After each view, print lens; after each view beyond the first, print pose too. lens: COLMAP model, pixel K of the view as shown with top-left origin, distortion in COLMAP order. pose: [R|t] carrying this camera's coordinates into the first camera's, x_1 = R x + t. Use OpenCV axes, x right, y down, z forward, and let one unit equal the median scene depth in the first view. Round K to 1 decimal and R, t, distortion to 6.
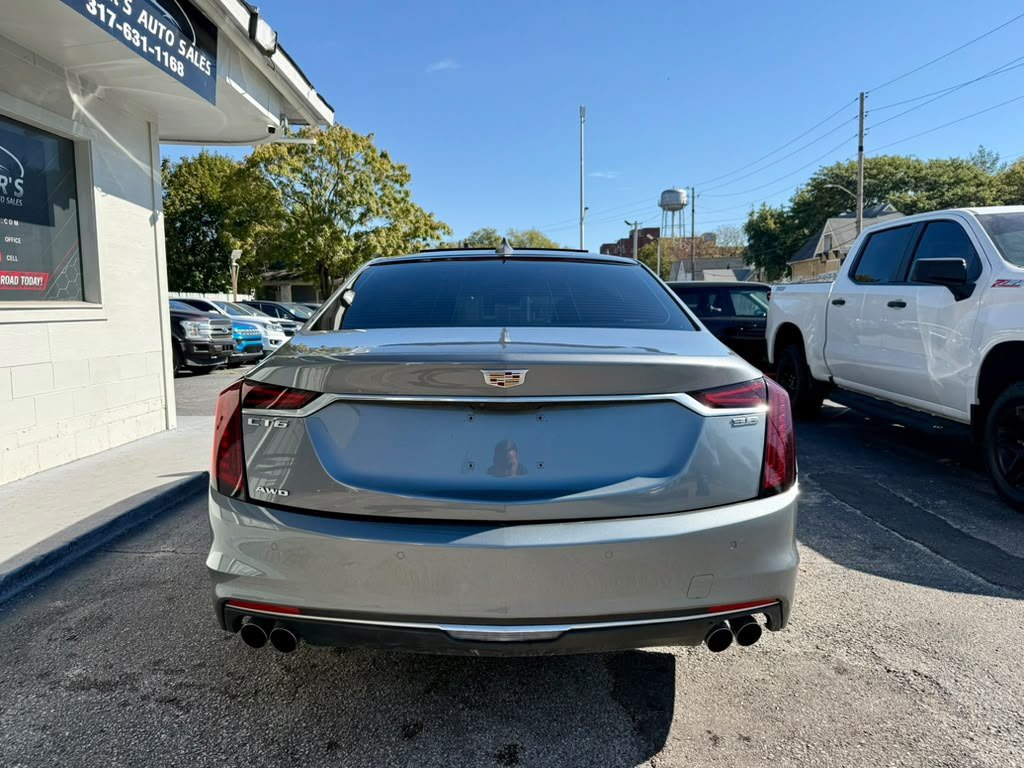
lens RADIAL K [[738.4, 0, 510.1], [0, 738.4, 387.7], [0, 0, 1]] dist [0.025596, -0.048138]
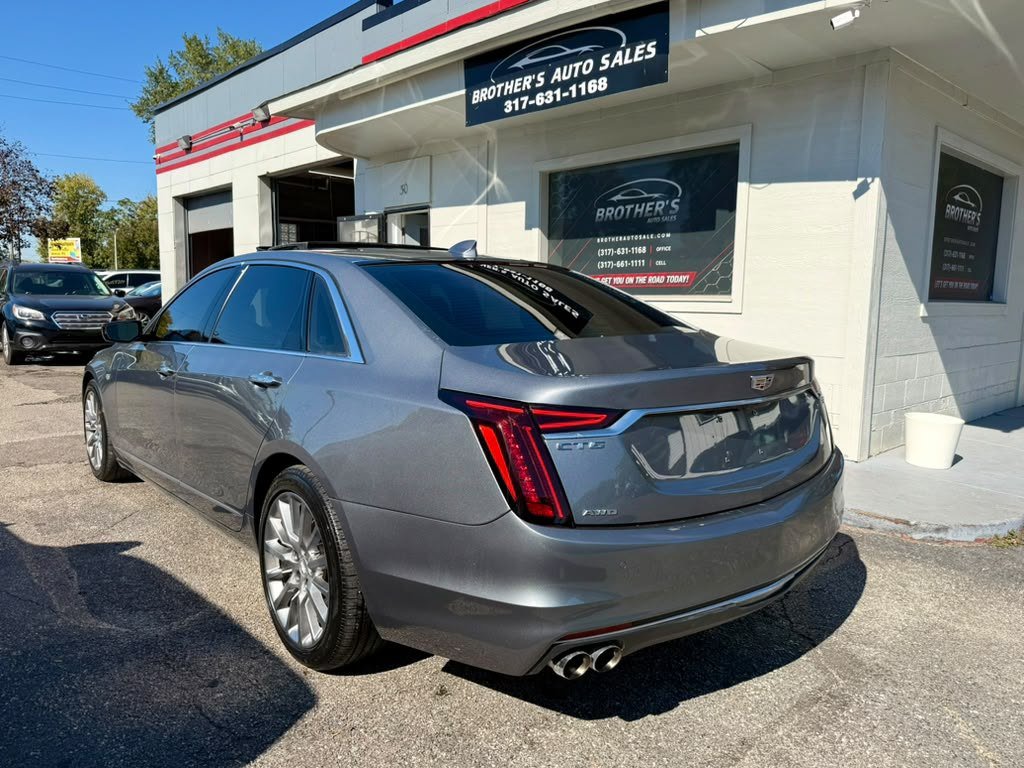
lens RADIAL K [[736.9, 0, 510.9], [0, 736.9, 392.4], [0, 0, 1]] dist [0.031747, -0.054253]
pose [[-0.699703, 0.093932, -0.708232, 0.342356], [-0.072954, 0.976743, 0.201620, -0.140570], [0.710699, 0.192743, -0.676577, 1.256098]]
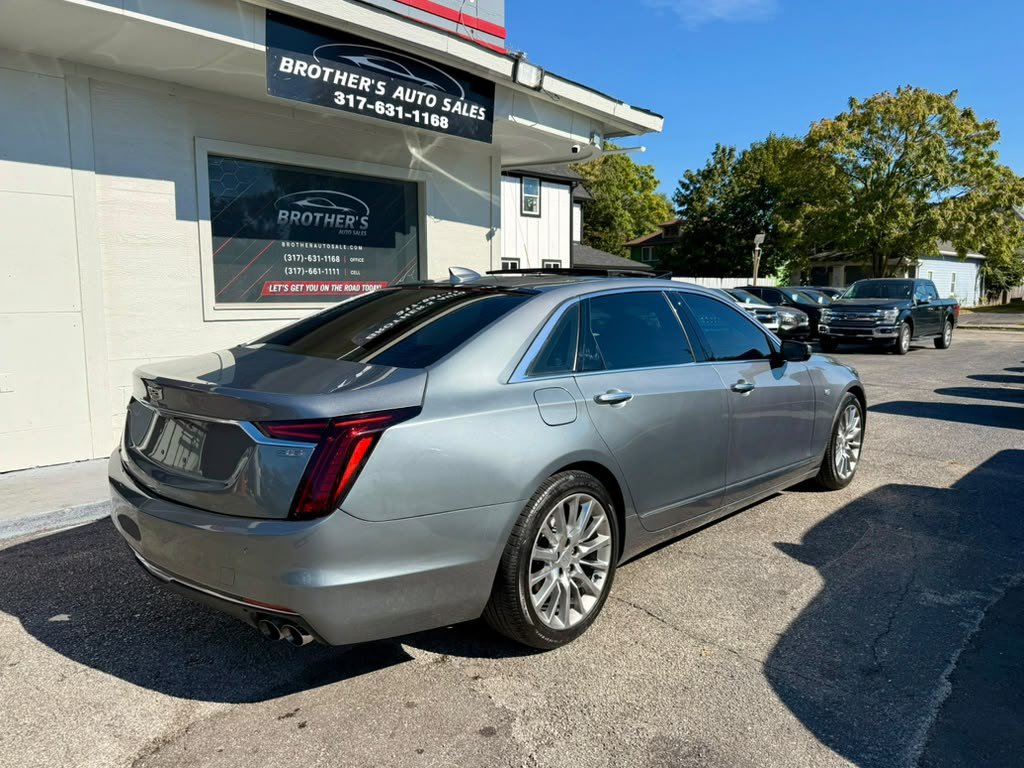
lens RADIAL K [[737.9, 0, 512.0], [0, 737.9, 384.0], [0, 0, 1]] dist [0.028680, -0.051127]
pose [[0.723142, 0.096252, -0.683960, 0.399223], [-0.079583, 0.995259, 0.055919, -0.045941], [0.686099, 0.013994, 0.727374, 0.117001]]
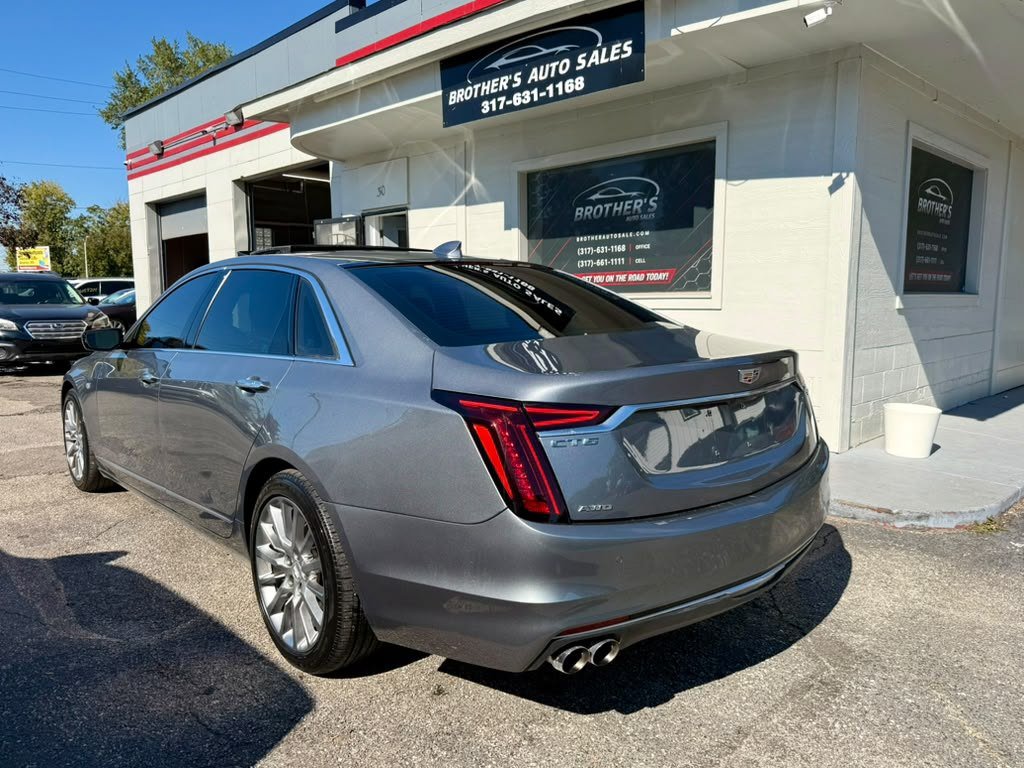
lens RADIAL K [[737.2, 0, 509.6], [0, 737.2, 394.0], [0, 0, 1]] dist [0.031583, -0.053957]
pose [[-0.678480, 0.110400, -0.726276, 0.347597], [-0.056220, 0.977941, 0.201175, -0.139837], [0.732464, 0.177325, -0.657307, 1.253660]]
